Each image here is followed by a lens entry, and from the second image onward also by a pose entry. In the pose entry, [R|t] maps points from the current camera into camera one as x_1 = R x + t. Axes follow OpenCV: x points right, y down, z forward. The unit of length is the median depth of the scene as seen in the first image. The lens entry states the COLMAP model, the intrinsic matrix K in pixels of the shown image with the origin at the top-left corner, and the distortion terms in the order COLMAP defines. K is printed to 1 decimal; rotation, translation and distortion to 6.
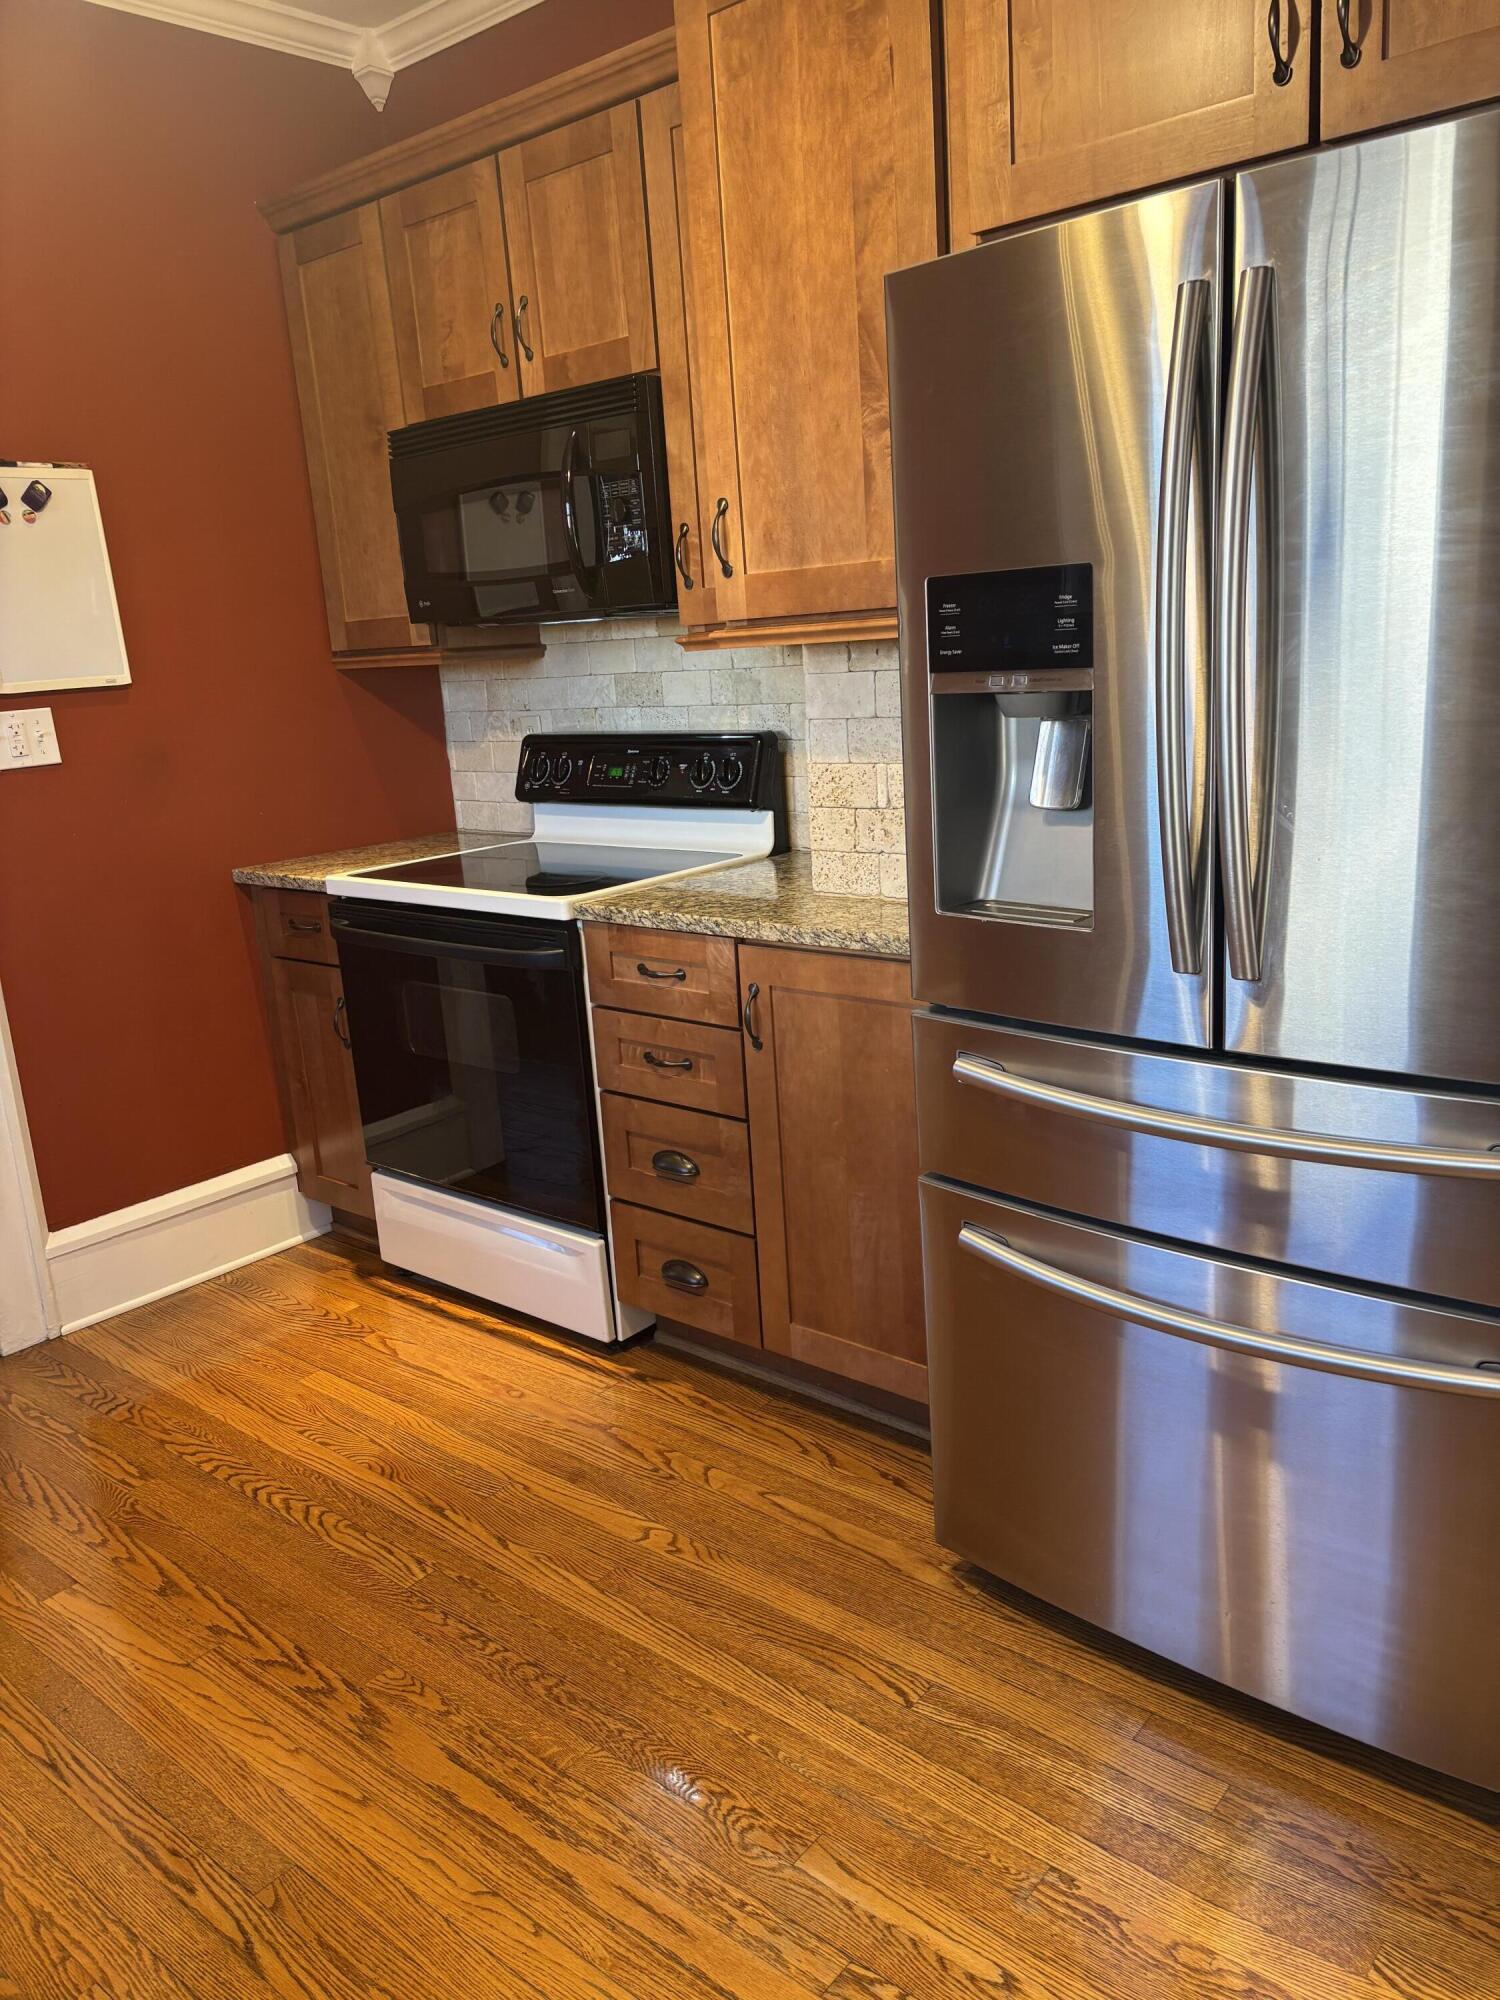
lens RADIAL K [[1505.6, 0, 769.1], [0, 1505.6, 997.0], [0, 0, 1]] dist [0.045448, -0.050919]
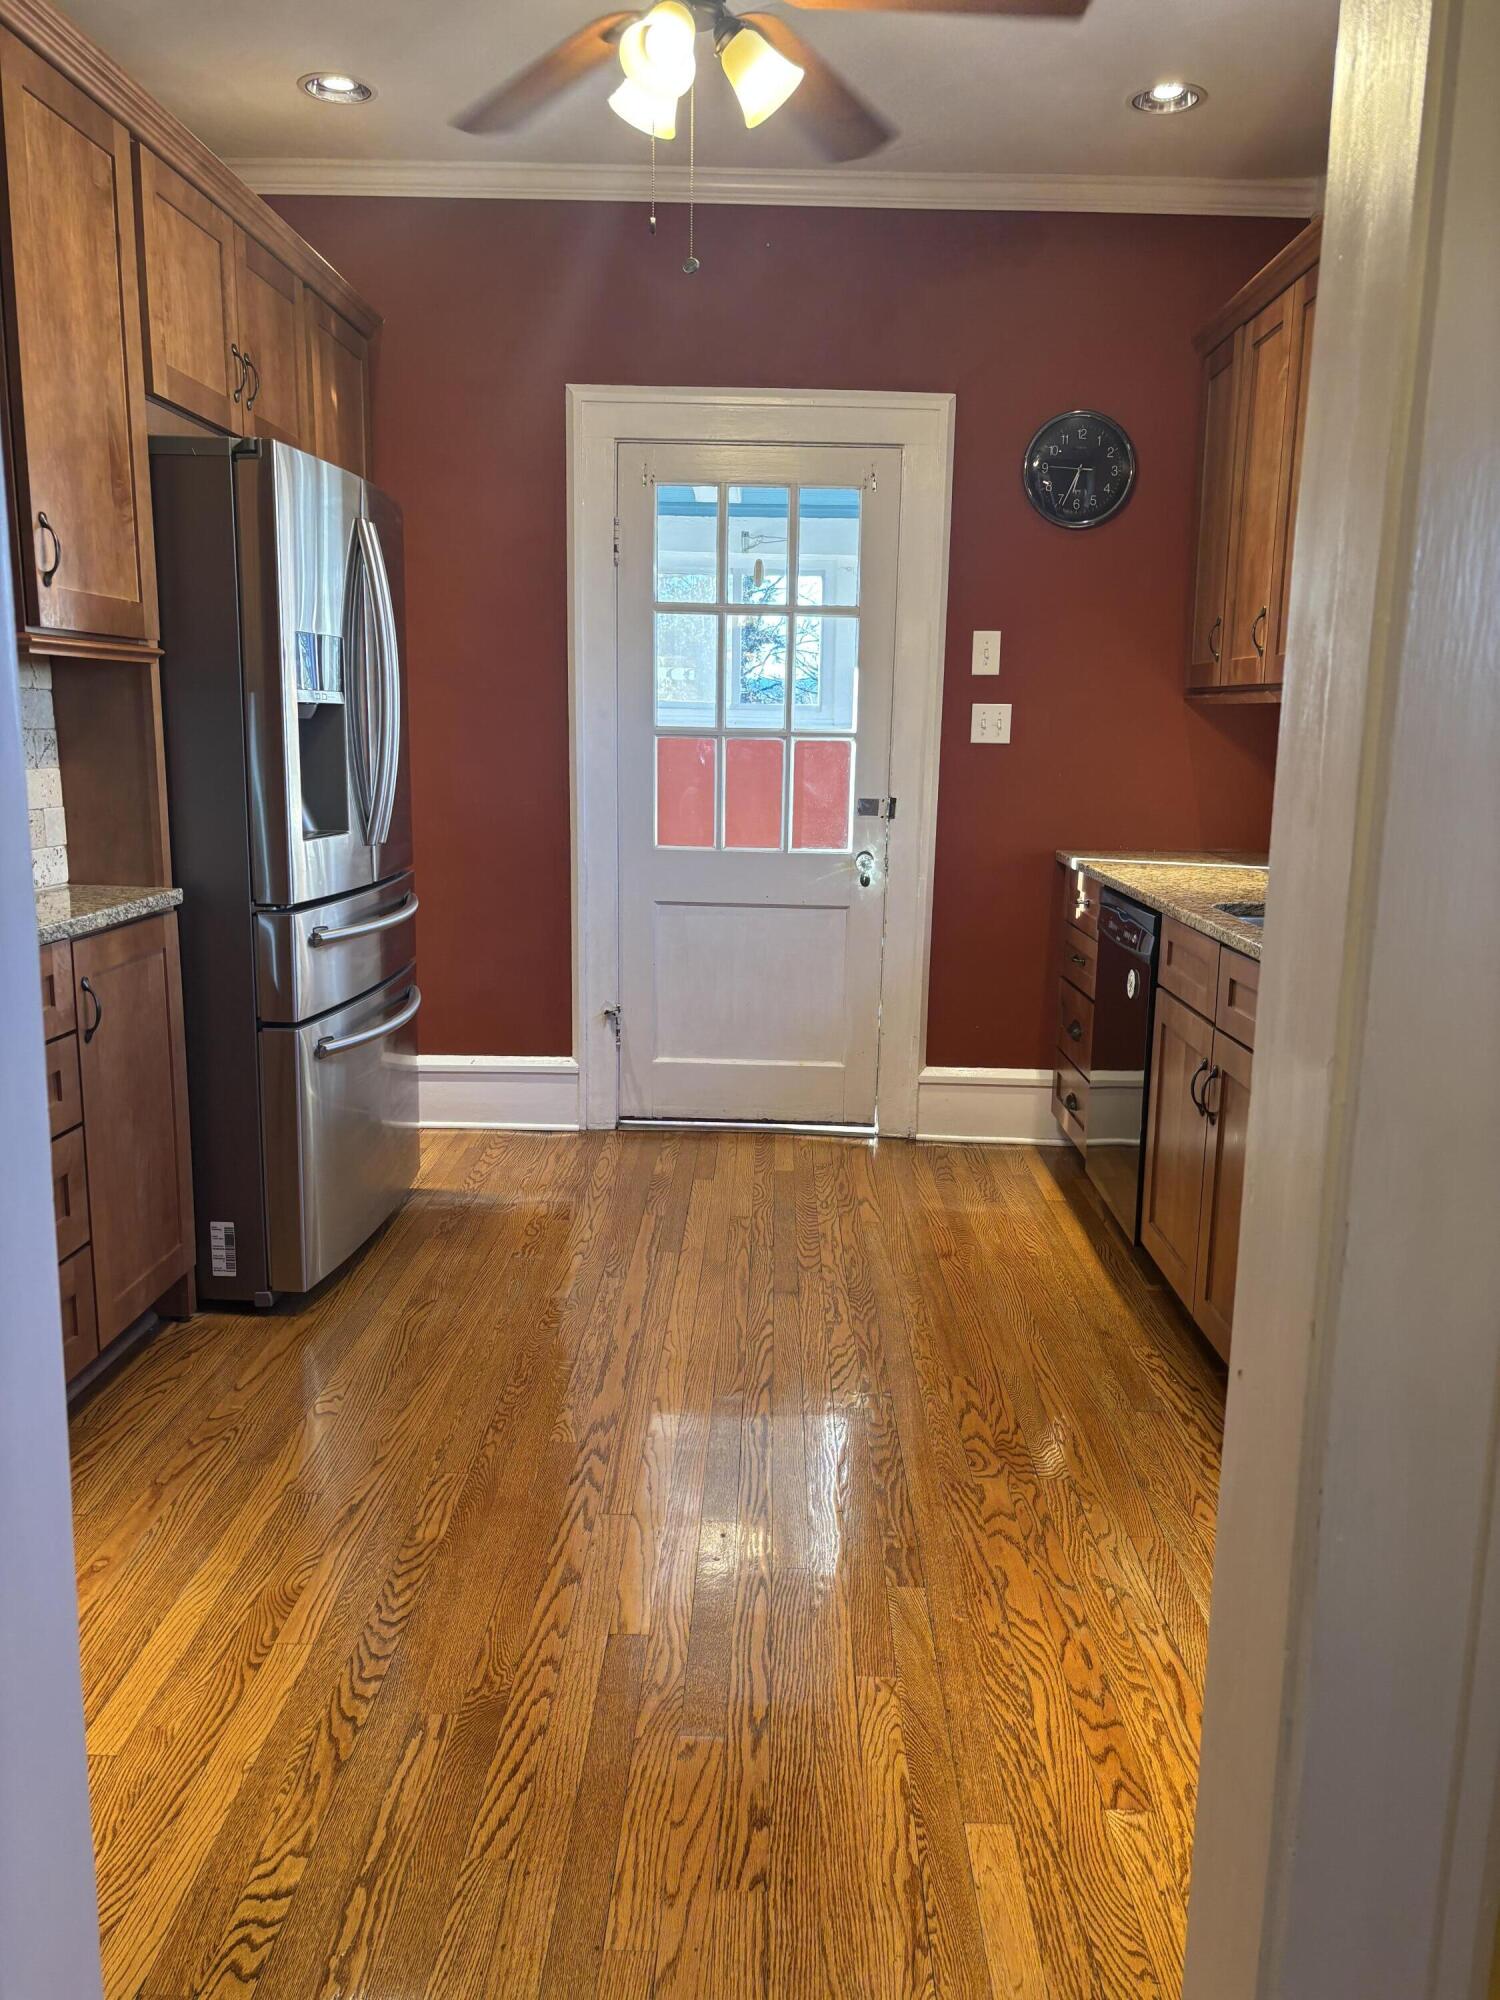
lens RADIAL K [[1505.6, 0, 759.0], [0, 1505.6, 1004.8], [0, 0, 1]] dist [0.045448, -0.050919]
pose [[-0.630182, -0.092296, 0.770942, -1.240172], [0.210030, 0.935631, 0.283695, -0.212805], [-0.747501, 0.340700, -0.570233, 1.399571]]
